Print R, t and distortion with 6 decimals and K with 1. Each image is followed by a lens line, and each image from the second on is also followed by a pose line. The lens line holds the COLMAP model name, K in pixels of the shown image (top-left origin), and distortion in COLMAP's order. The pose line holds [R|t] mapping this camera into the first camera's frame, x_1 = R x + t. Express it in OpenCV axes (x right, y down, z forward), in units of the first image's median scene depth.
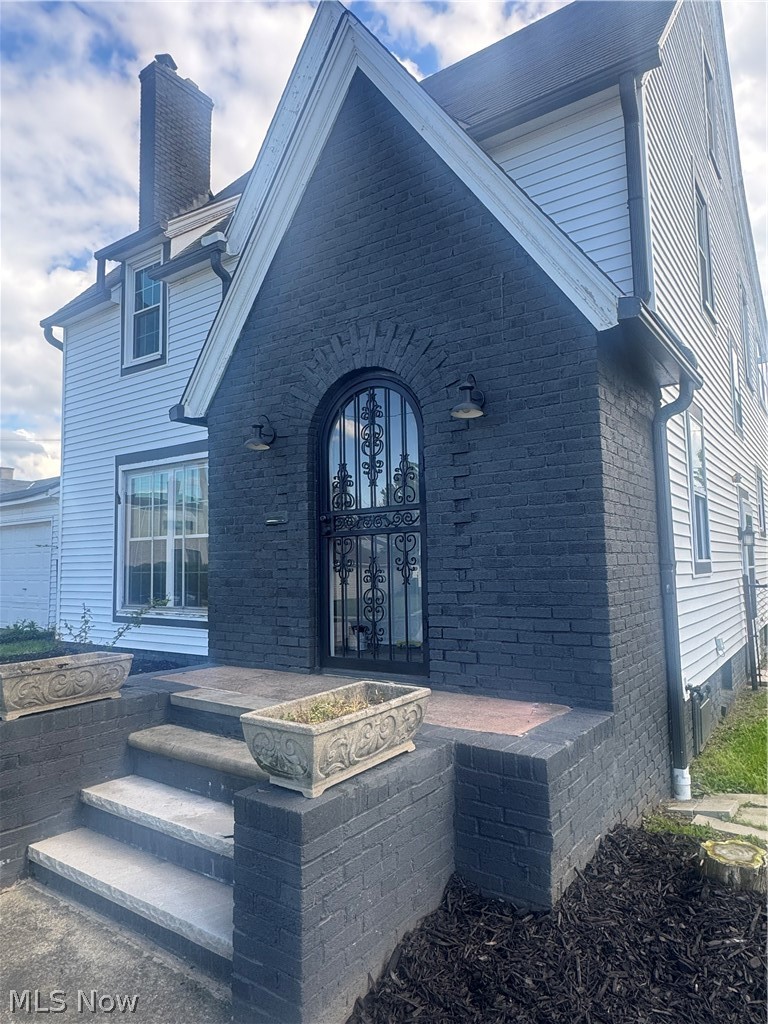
lens RADIAL K [[650.6, 0, 384.8], [0, 650.6, 508.0], [0, 0, 1]] dist [0.002436, 0.002369]
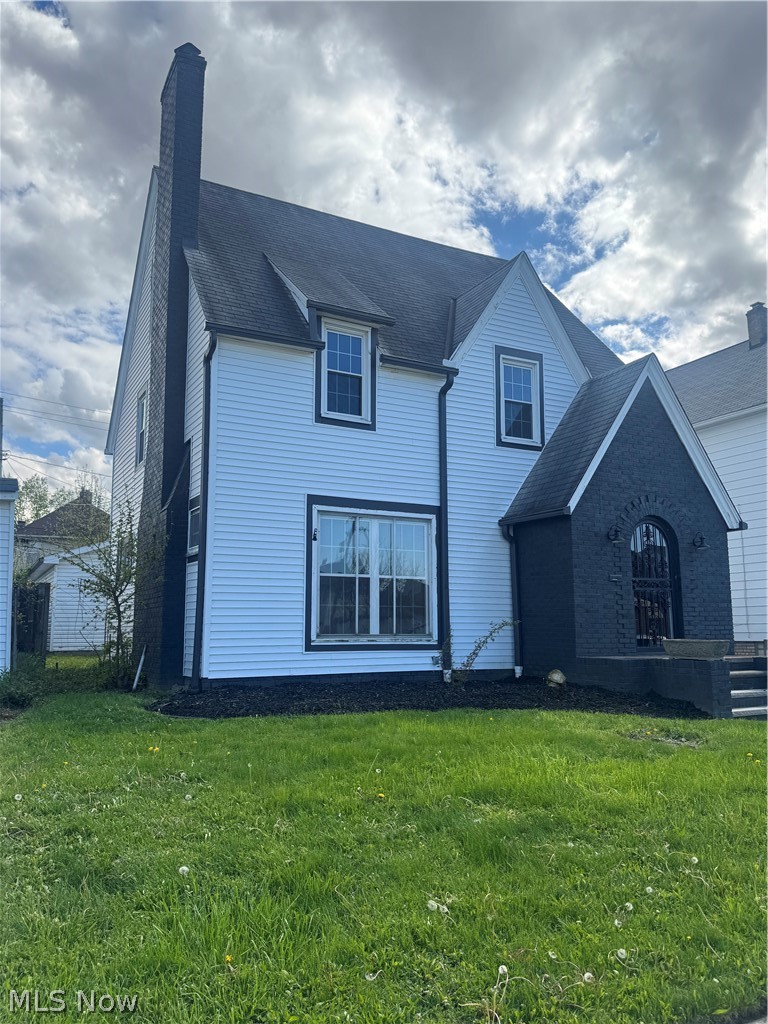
lens RADIAL K [[798.3, 0, 381.0], [0, 798.3, 511.4], [0, 0, 1]] dist [-0.010069, -0.018670]
pose [[0.468396, 0.150477, 0.870610, -2.655901], [-0.084981, 0.988494, -0.125132, 0.179050], [-0.879422, -0.015374, 0.475795, 0.490161]]
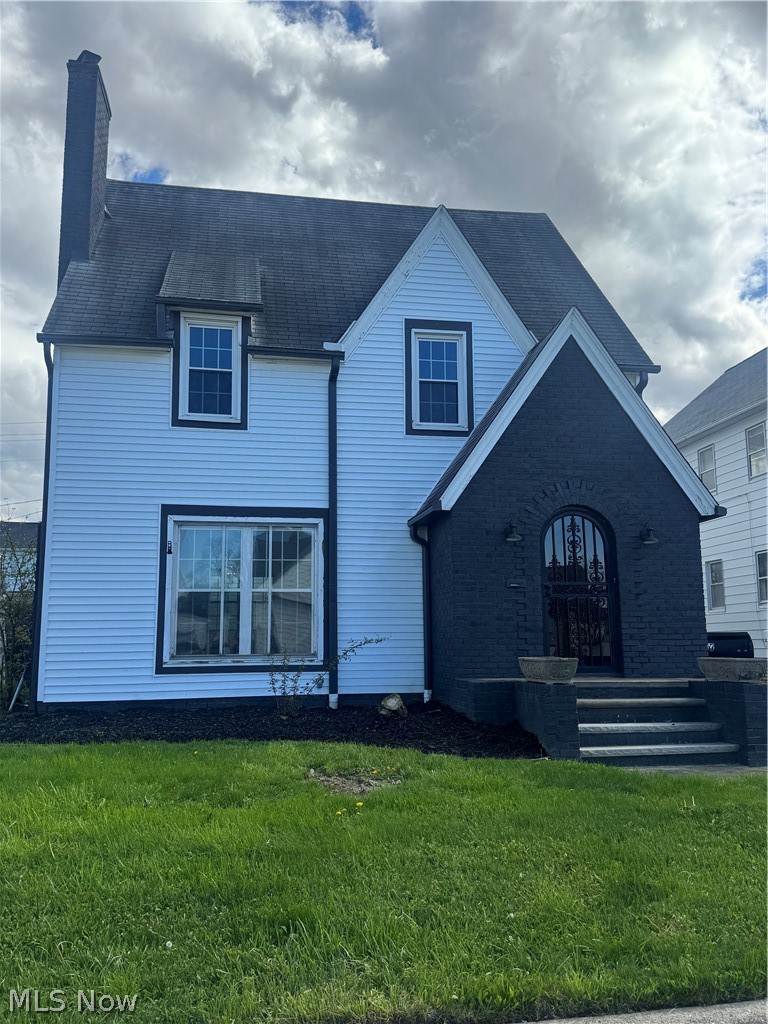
lens RADIAL K [[874.3, 0, 387.2], [0, 874.3, 507.2], [0, 0, 1]] dist [0.048251, 0.001597]
pose [[0.703388, 0.125596, 0.699622, -1.970646], [-0.063870, 0.991452, -0.113771, 0.096188], [-0.707931, 0.035340, 0.705397, -0.320963]]
